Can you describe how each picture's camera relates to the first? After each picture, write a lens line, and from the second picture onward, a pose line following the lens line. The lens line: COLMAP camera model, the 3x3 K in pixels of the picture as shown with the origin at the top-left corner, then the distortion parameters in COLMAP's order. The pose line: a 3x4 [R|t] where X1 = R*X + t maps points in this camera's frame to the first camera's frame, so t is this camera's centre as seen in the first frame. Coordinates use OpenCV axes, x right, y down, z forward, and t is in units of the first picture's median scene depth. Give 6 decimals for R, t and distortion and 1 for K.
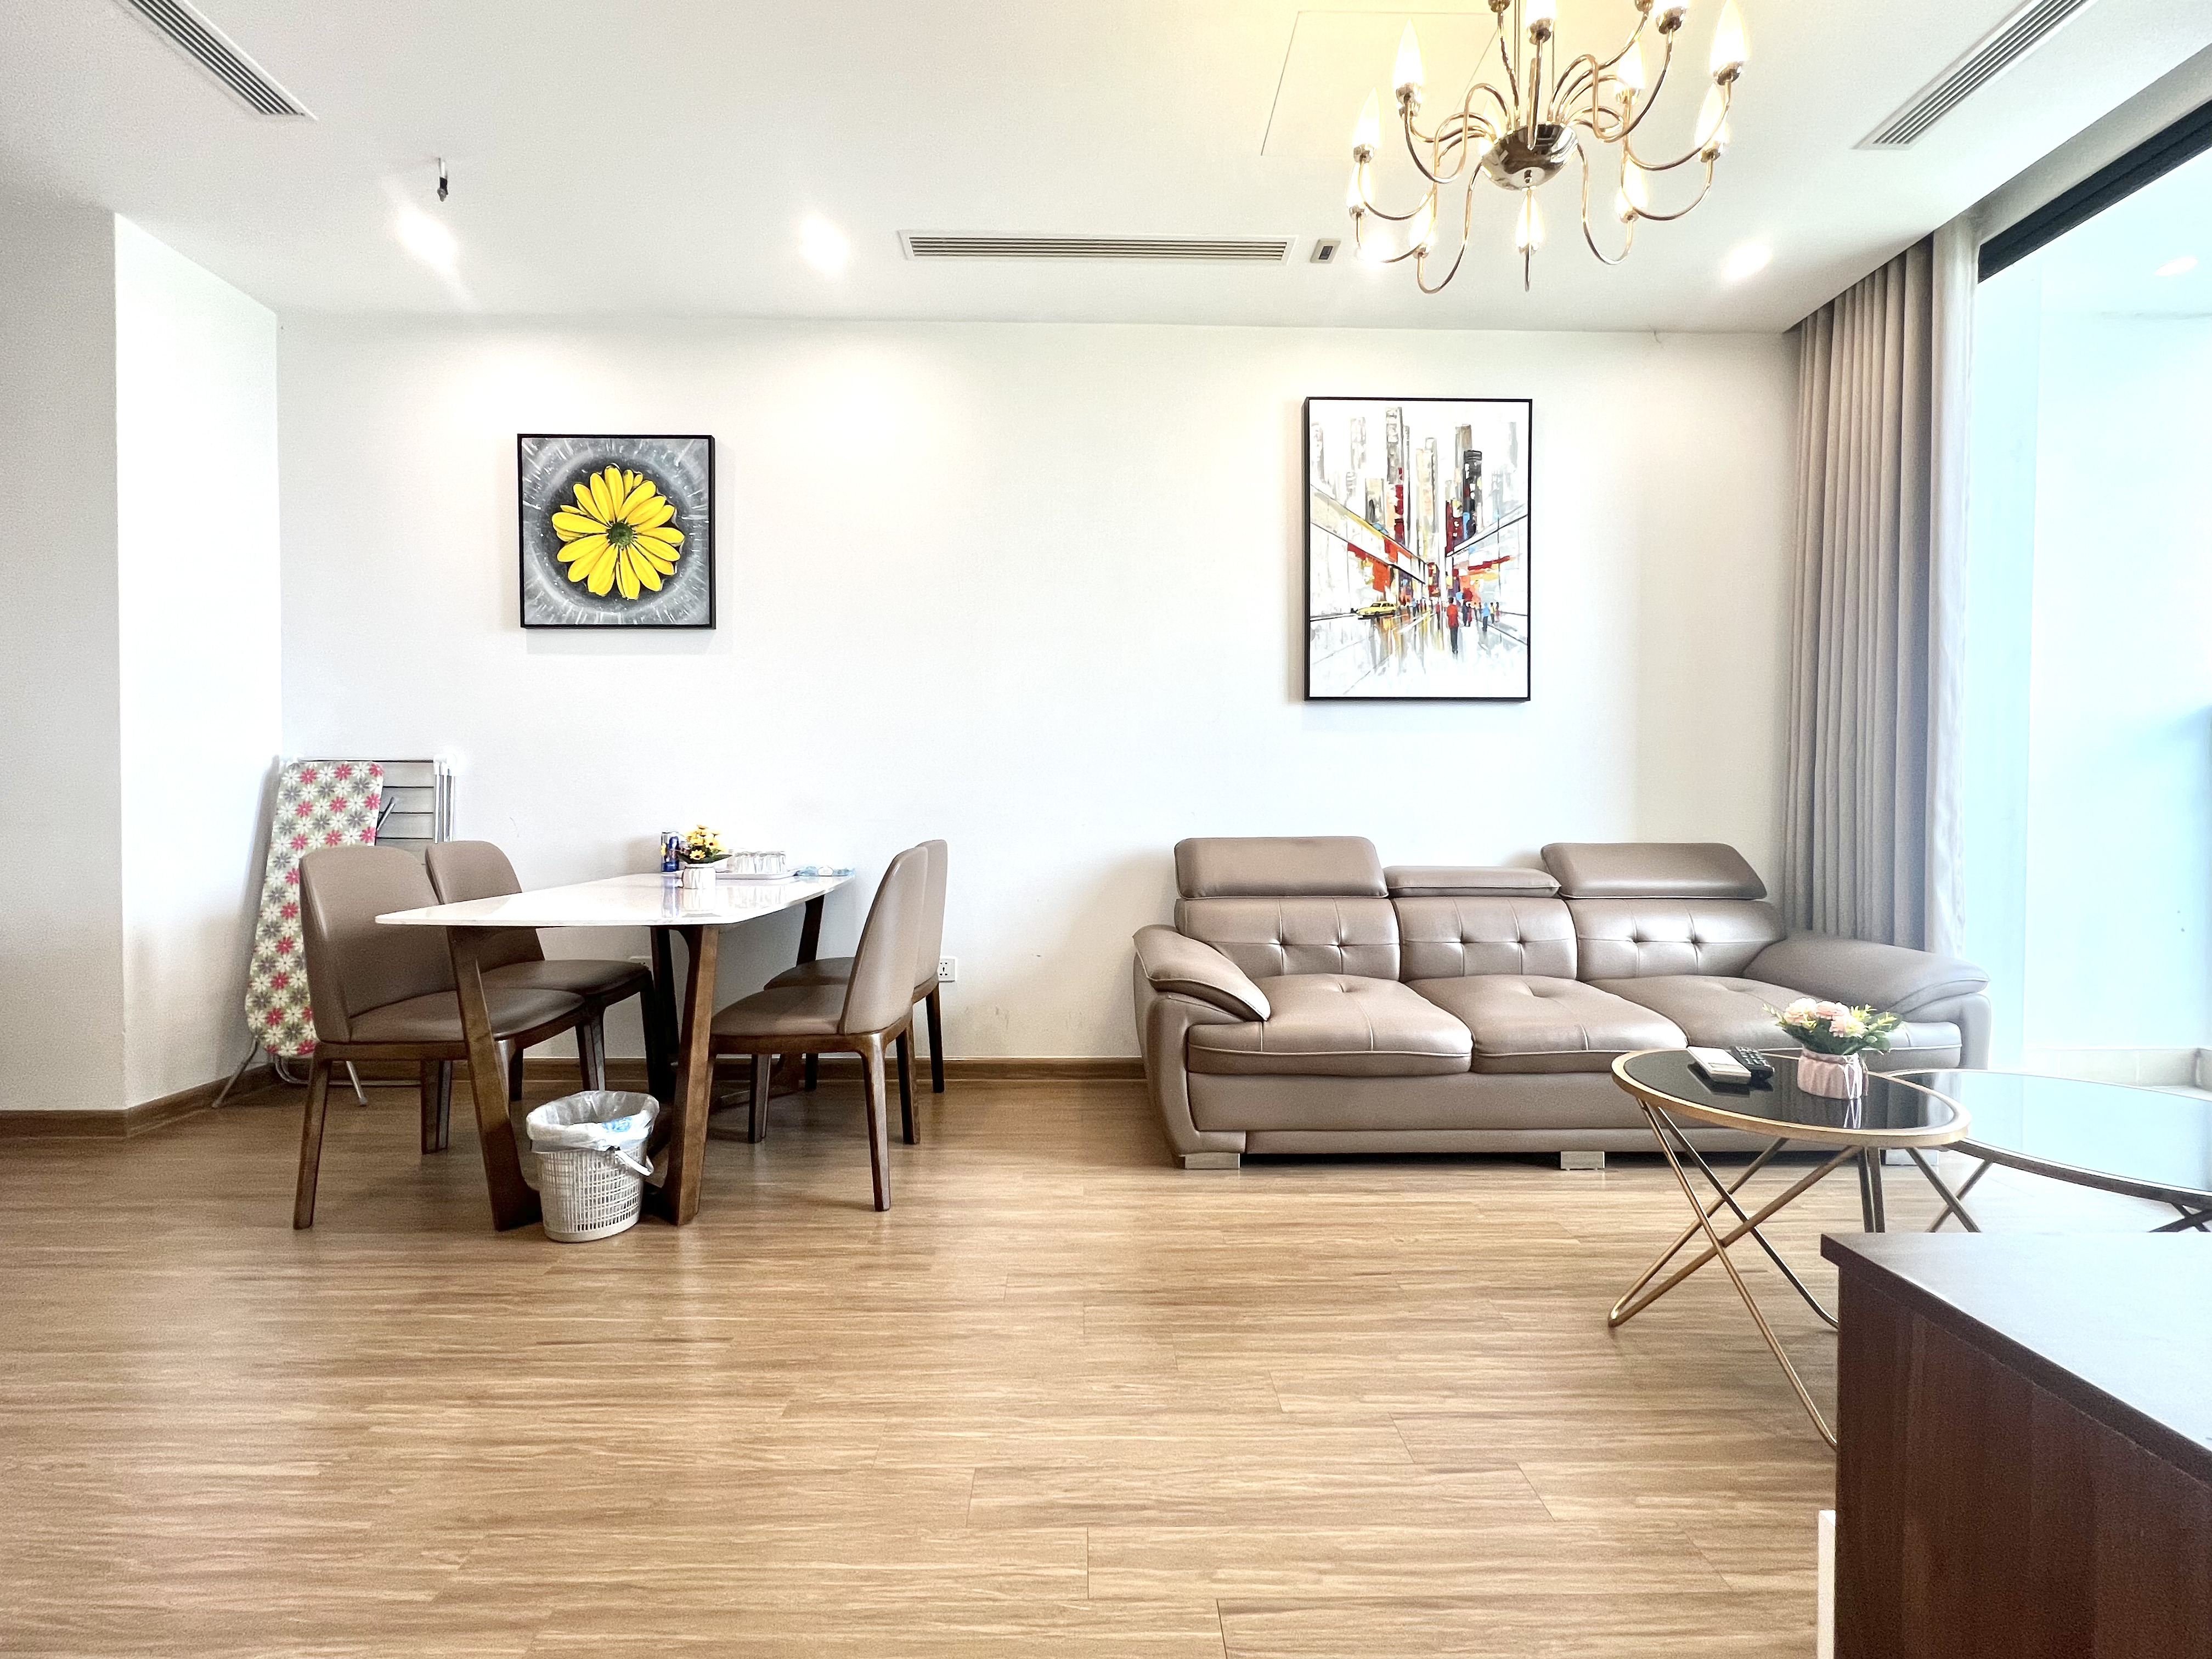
lens RADIAL K [[895.8, 0, 1124.4], [0, 895.8, 823.2], [0, 0, 1]] dist [-0.005155, 0.002544]
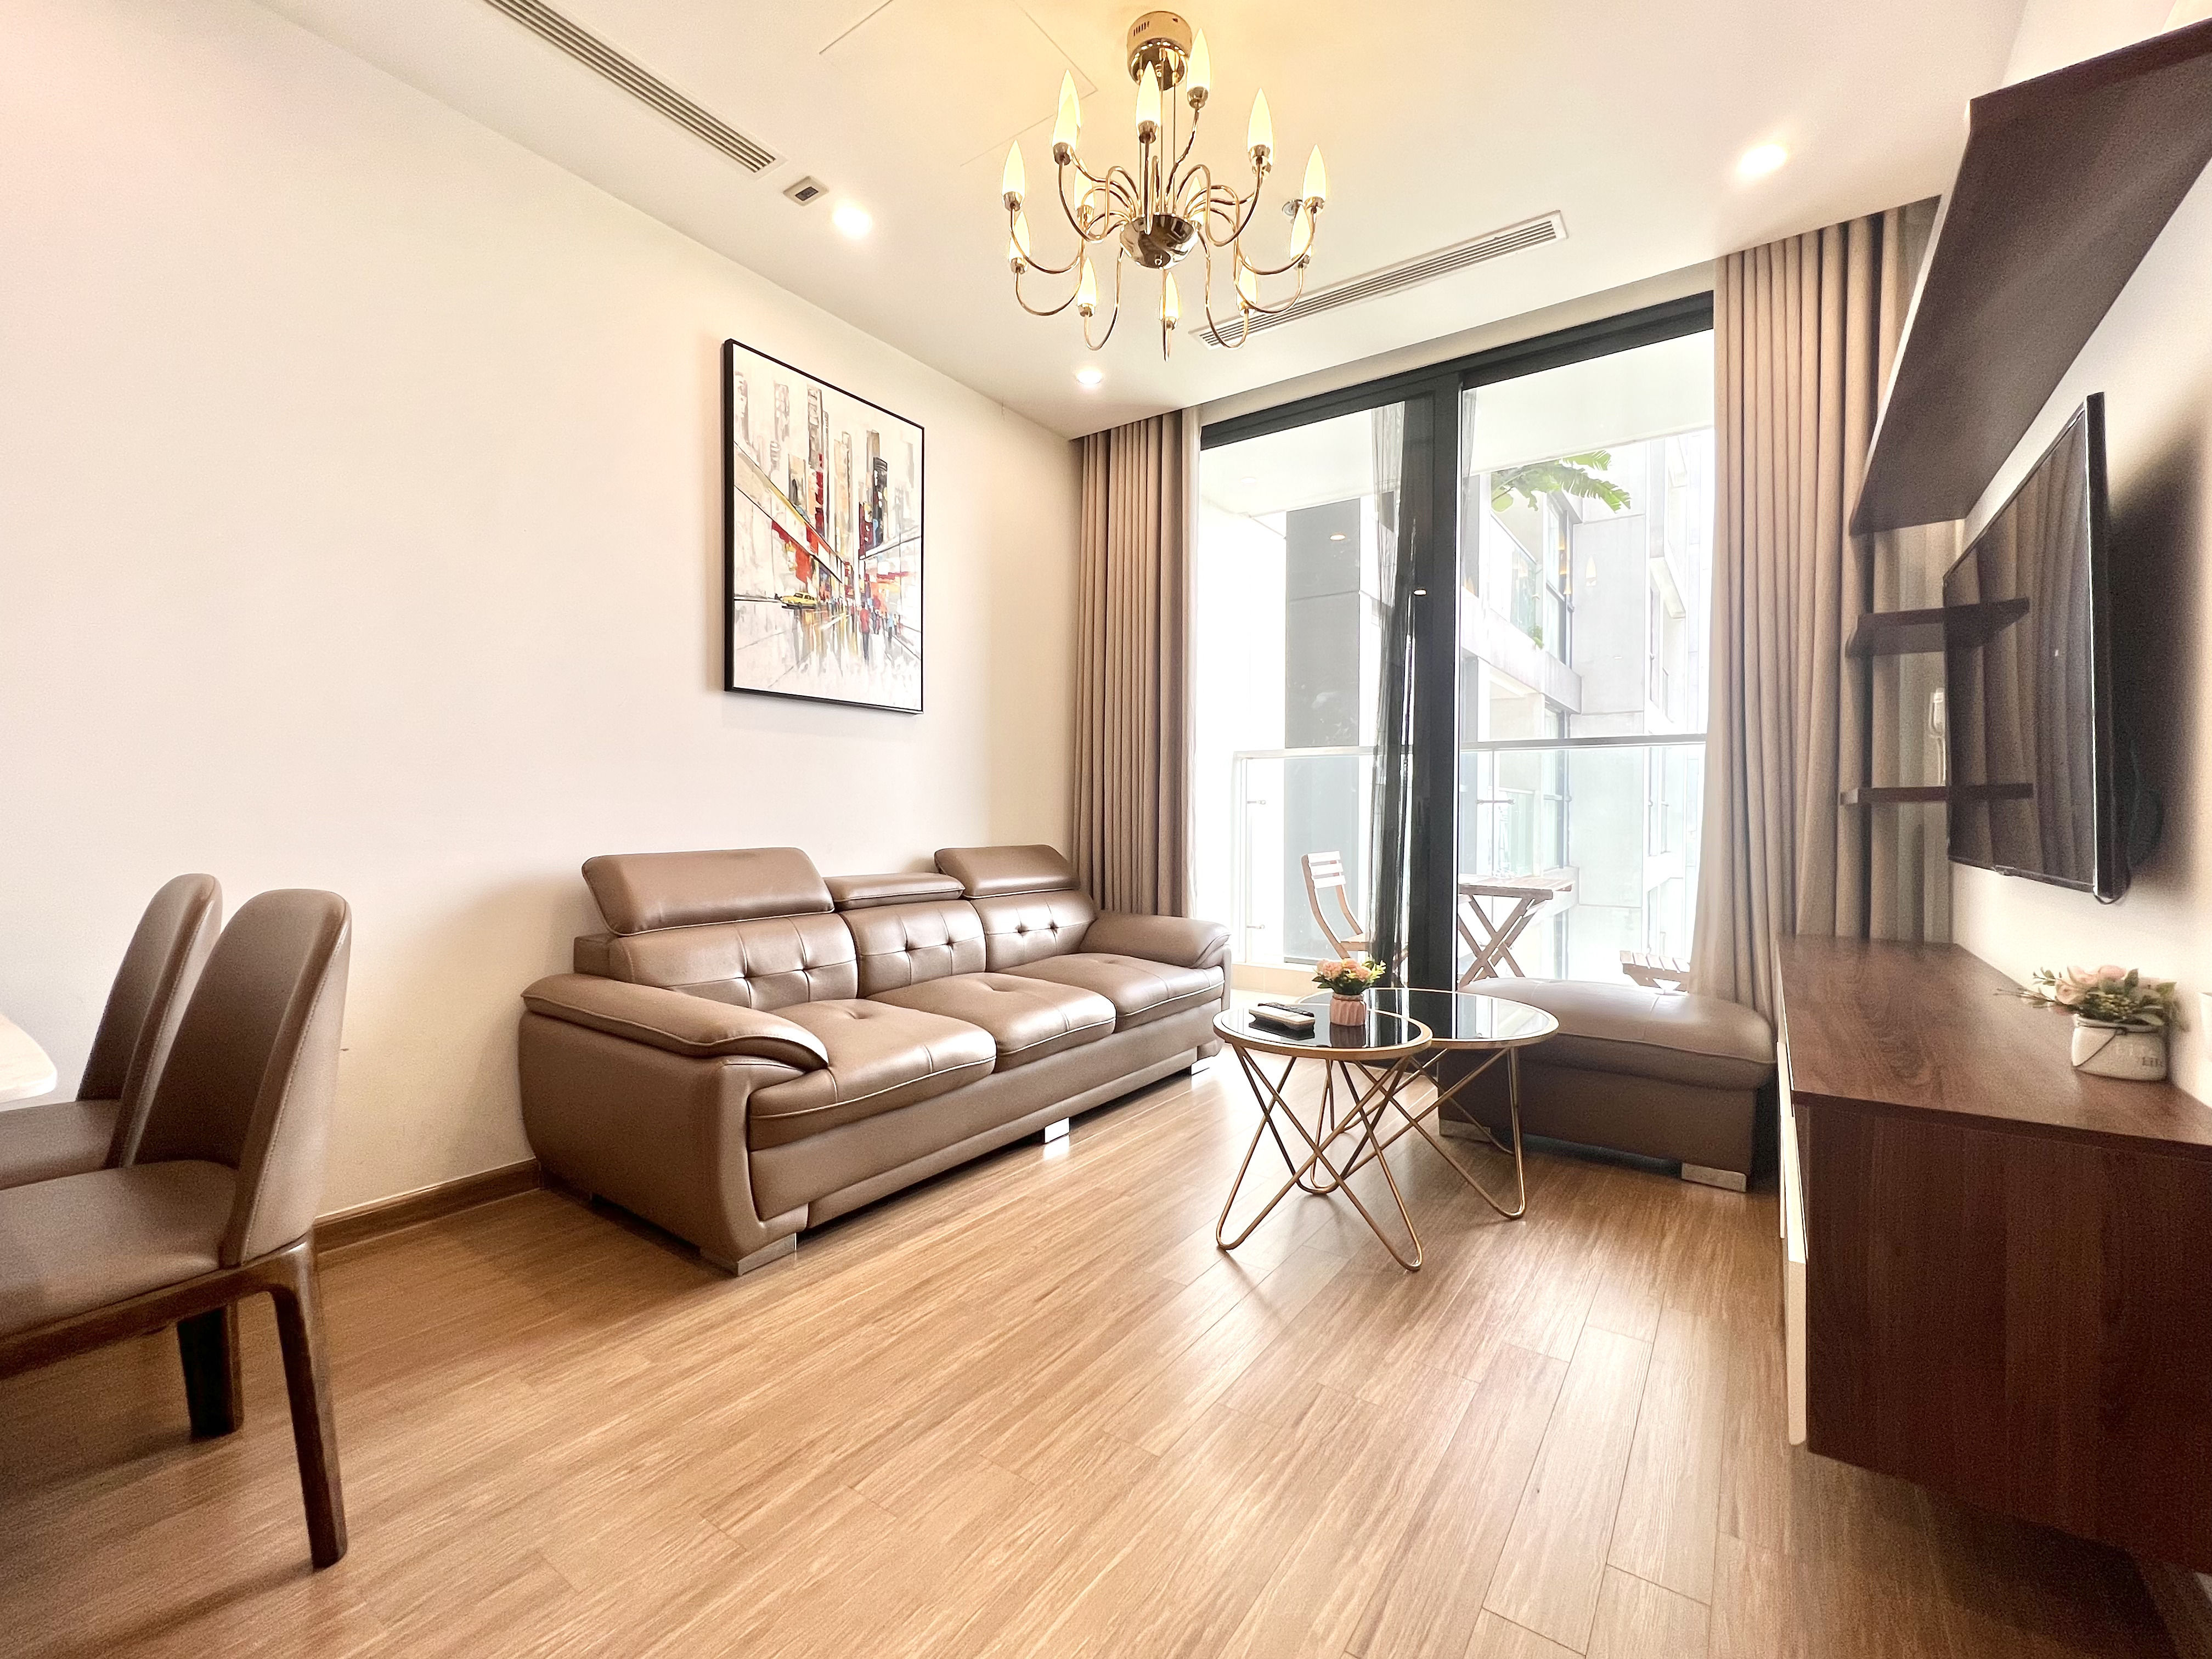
lens RADIAL K [[895.8, 0, 1112.8], [0, 895.8, 825.5], [0, 0, 1]] dist [-0.005155, 0.002544]
pose [[0.630935, -0.007740, 0.775797, -0.233621], [0.008840, 0.999957, 0.002788, -0.006865], [-0.775785, 0.005099, 0.630977, 0.172276]]
